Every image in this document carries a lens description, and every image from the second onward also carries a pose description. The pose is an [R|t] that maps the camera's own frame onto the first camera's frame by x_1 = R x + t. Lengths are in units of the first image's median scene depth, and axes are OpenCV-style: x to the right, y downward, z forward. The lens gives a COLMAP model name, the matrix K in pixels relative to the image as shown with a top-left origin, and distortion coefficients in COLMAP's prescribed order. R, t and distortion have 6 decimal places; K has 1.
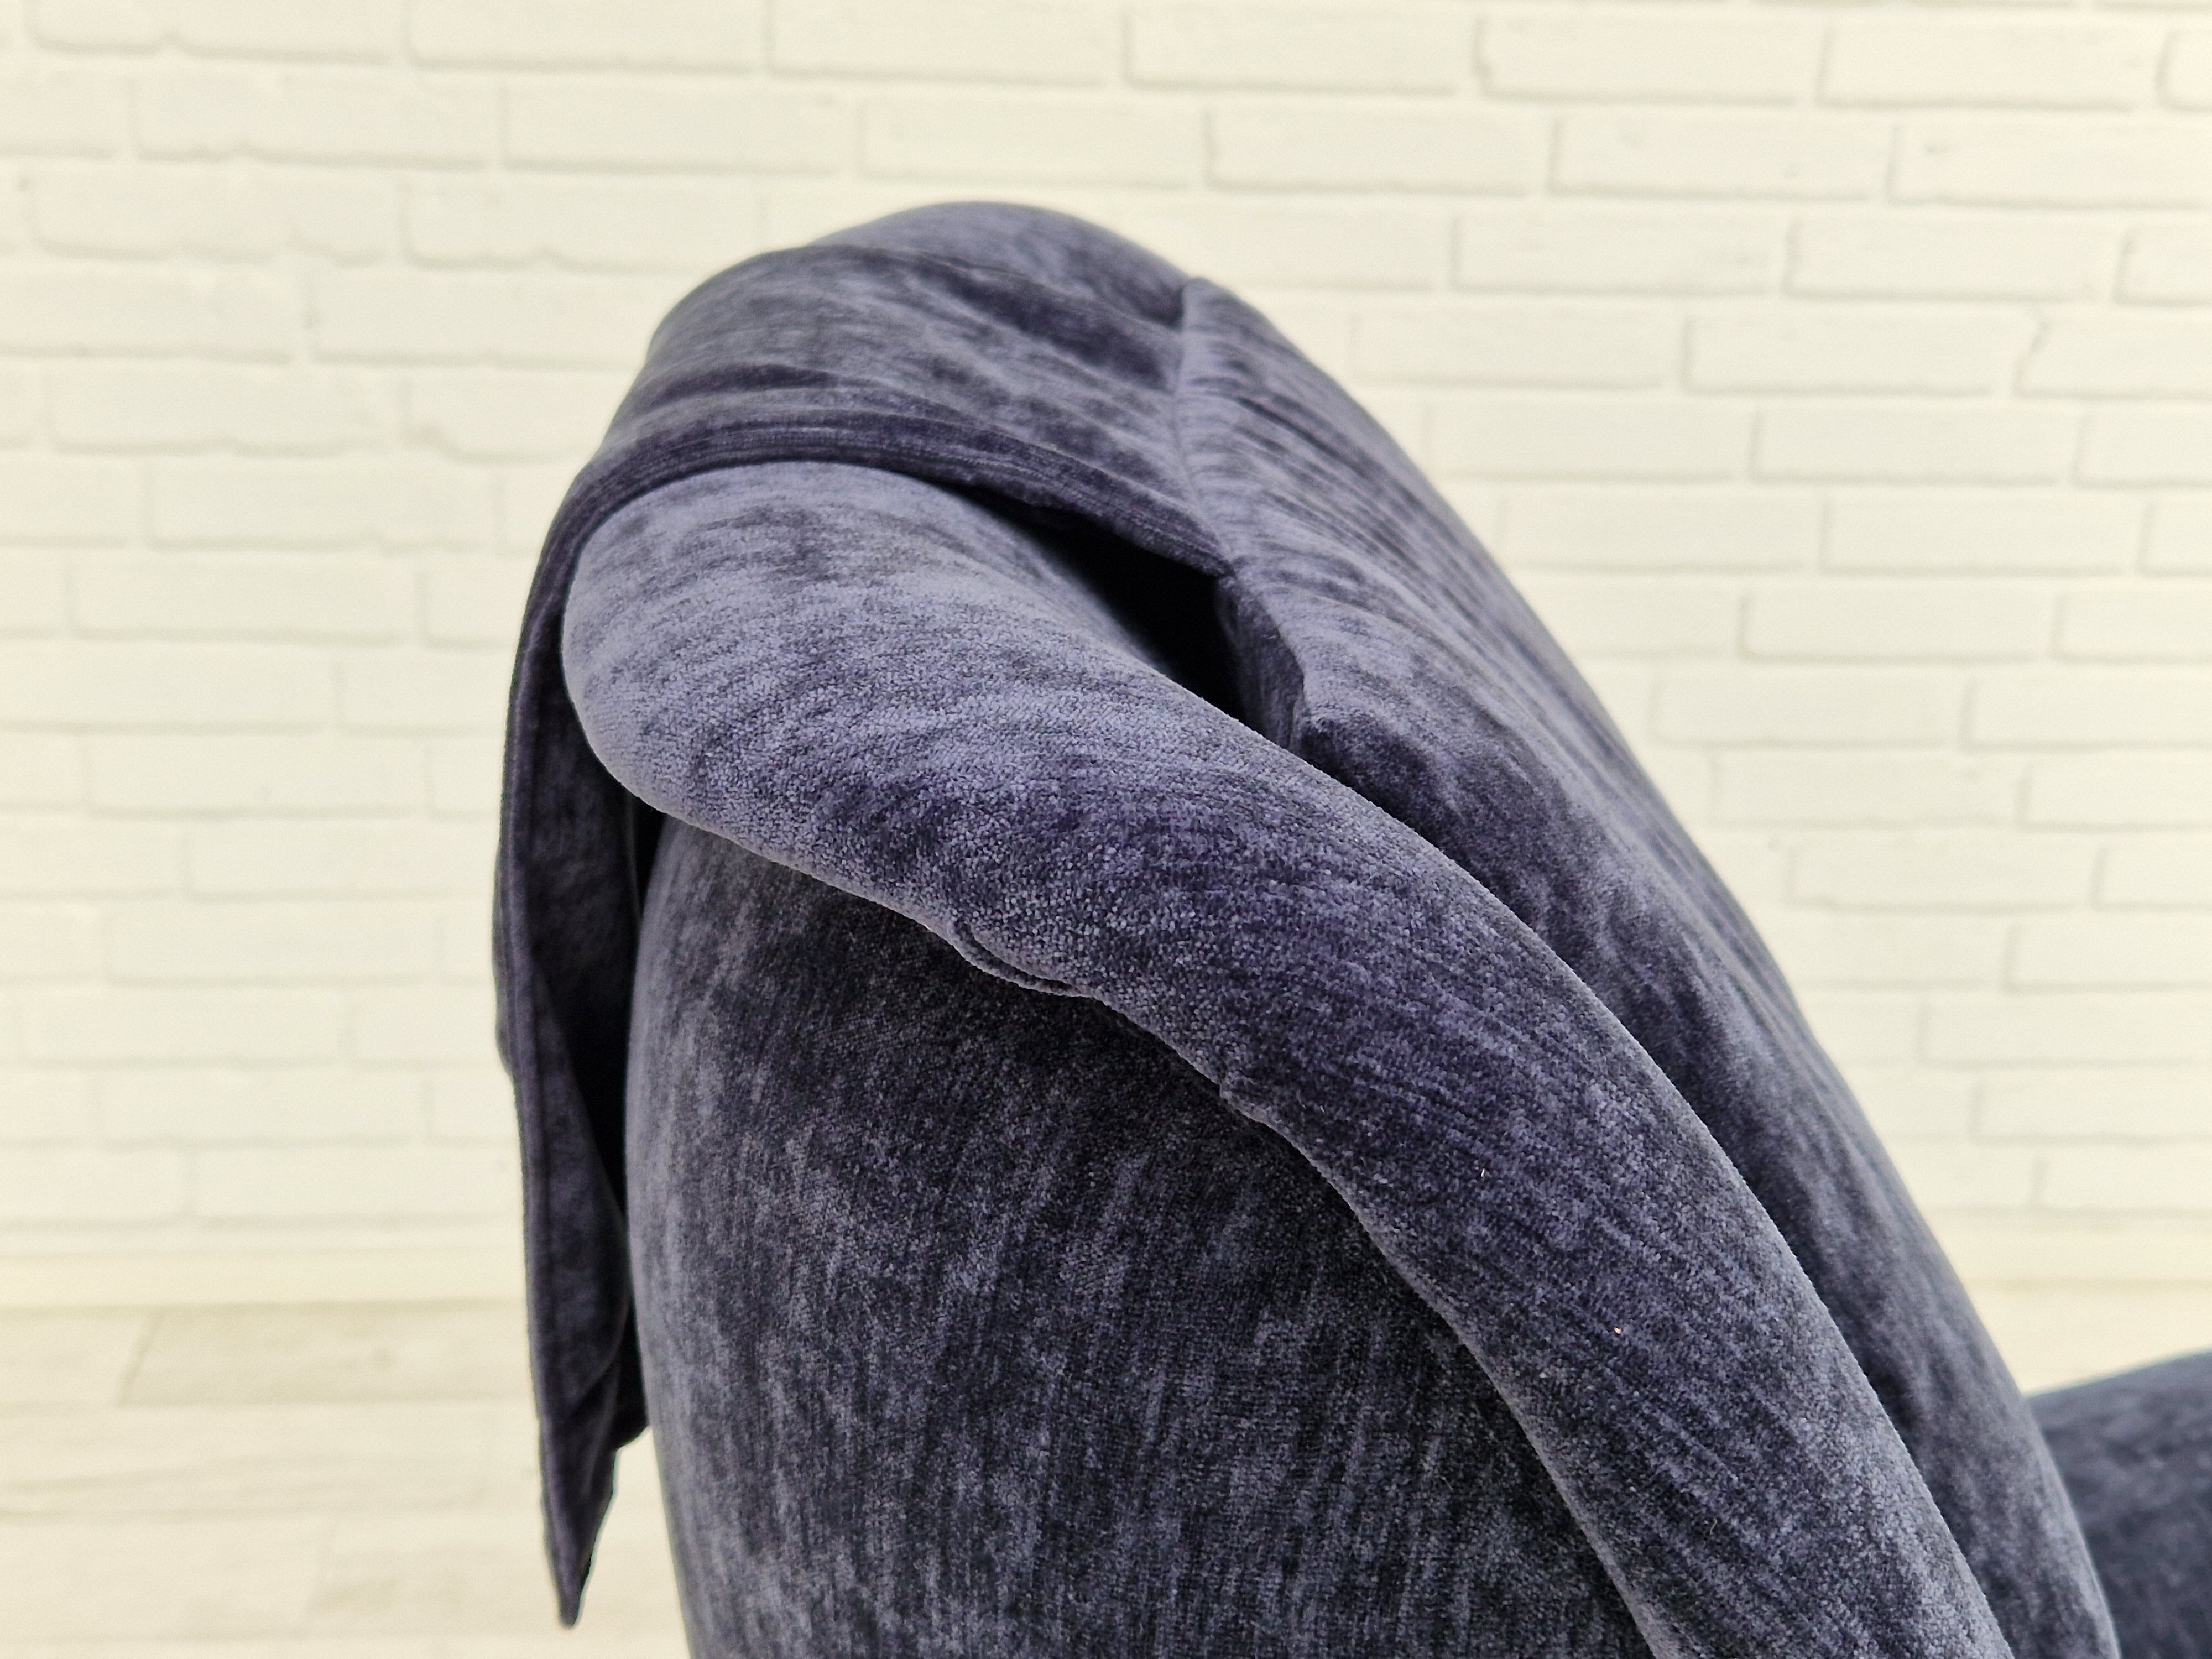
lens RADIAL K [[2883.7, 0, 1086.2], [0, 2883.7, 815.0], [0, 0, 1]] dist [0.075160, 0.000000]
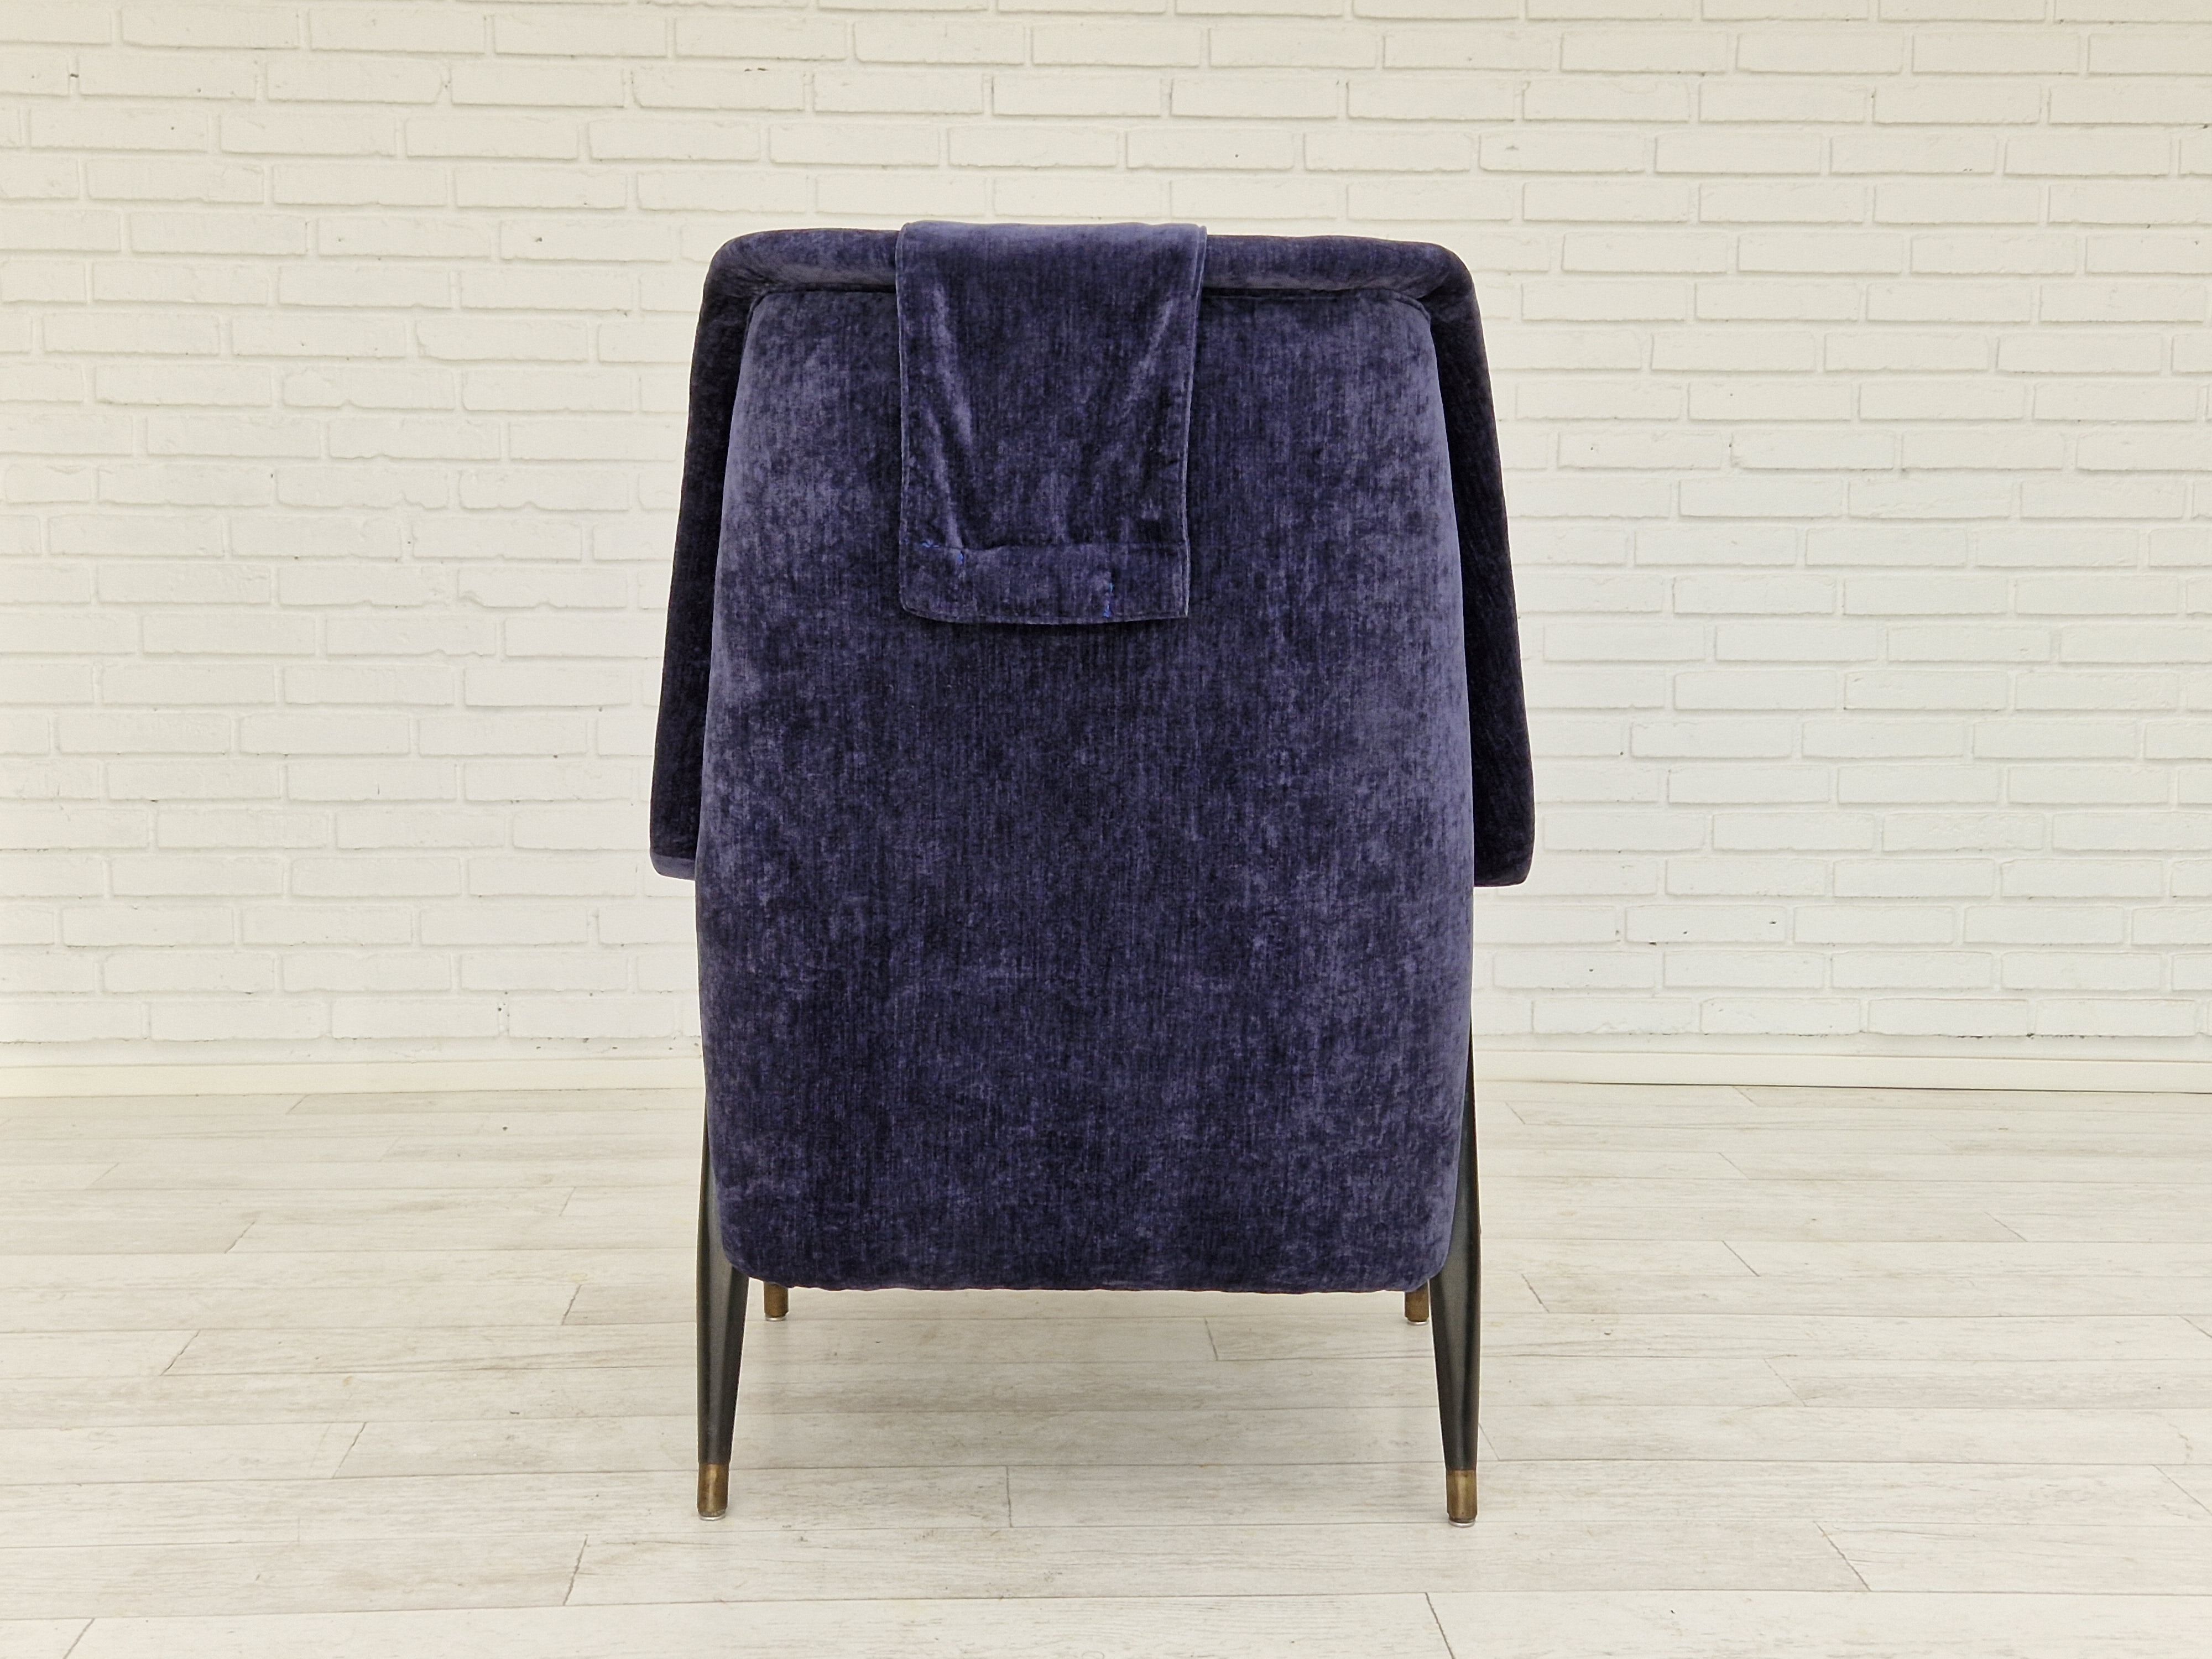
lens RADIAL K [[2883.7, 0, 1103.0], [0, 2883.7, 824.1], [0, 0, 1]] dist [0.075160, 0.000000]
pose [[0.999307, -0.024439, -0.028067, 0.996035], [0.017526, 0.974338, -0.224408, 1.829745], [0.032831, 0.223760, 0.974091, -3.377703]]
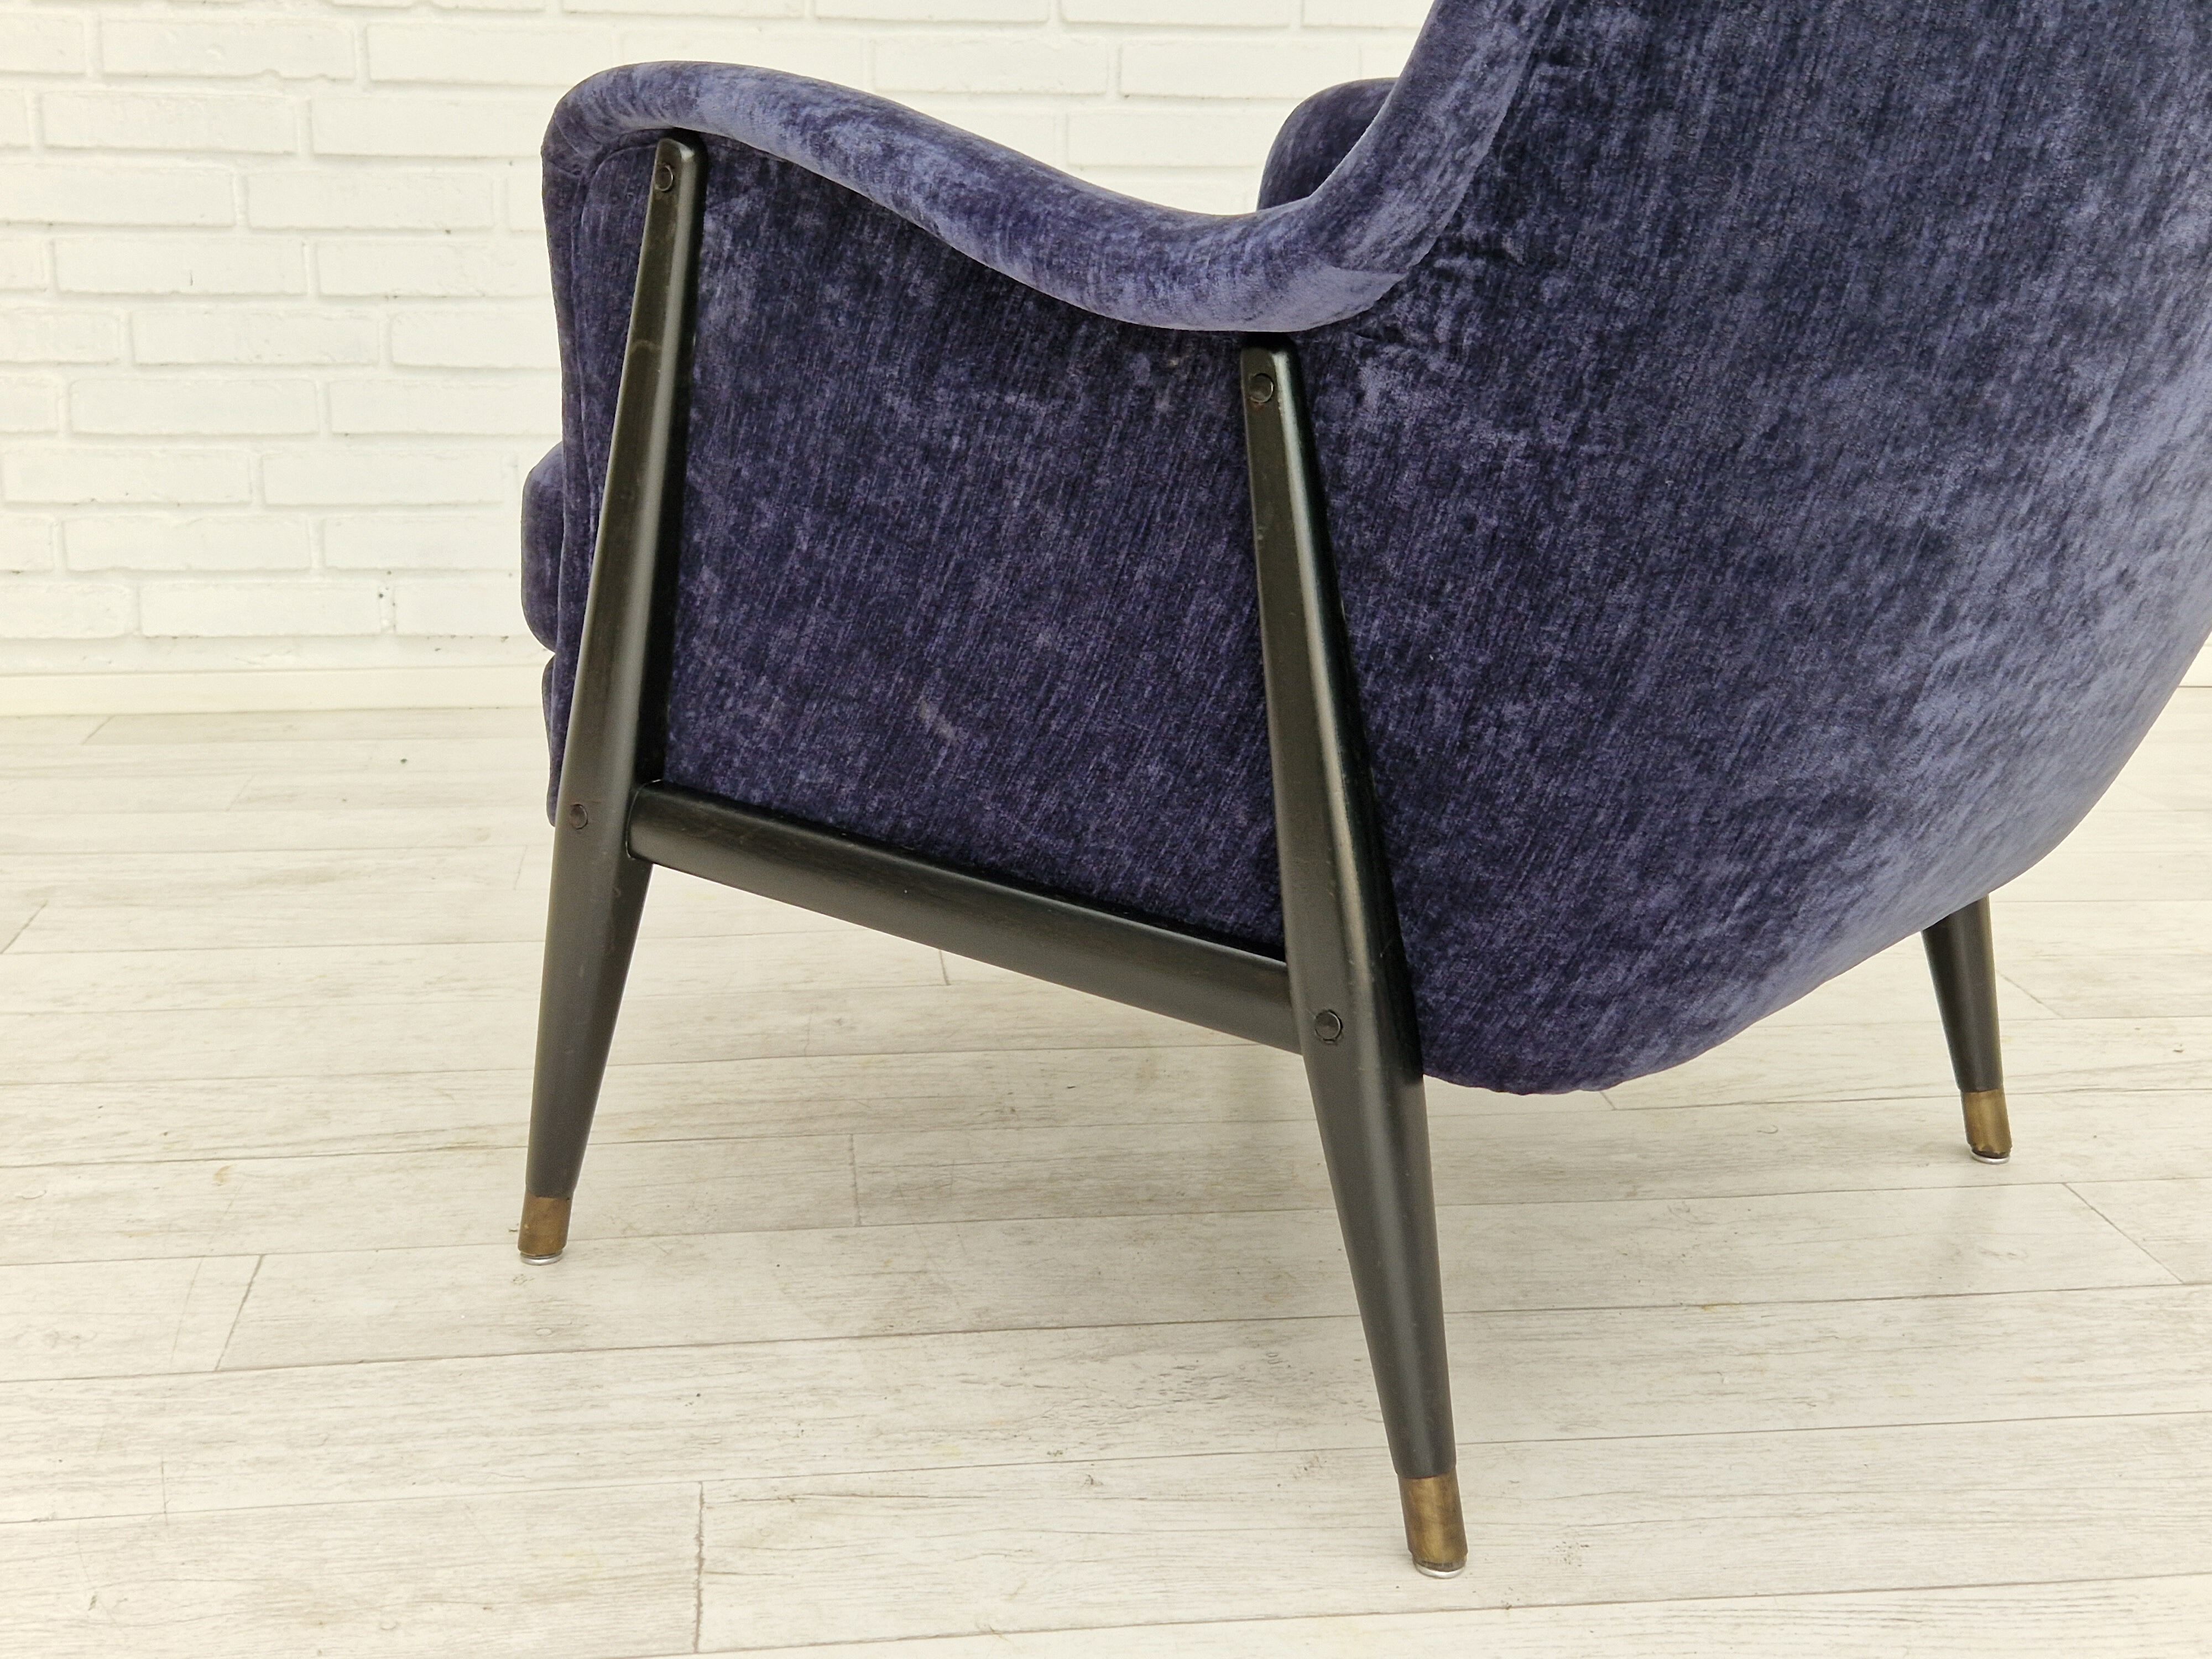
lens RADIAL K [[2883.7, 0, 1136.3], [0, 2883.7, 832.1], [0, 0, 1]] dist [0.075160, 0.000000]
pose [[0.998276, -0.034546, 0.047447, 0.305858], [0.038895, 0.994810, -0.094027, 1.568100], [-0.043953, 0.095710, 0.994438, -1.278735]]
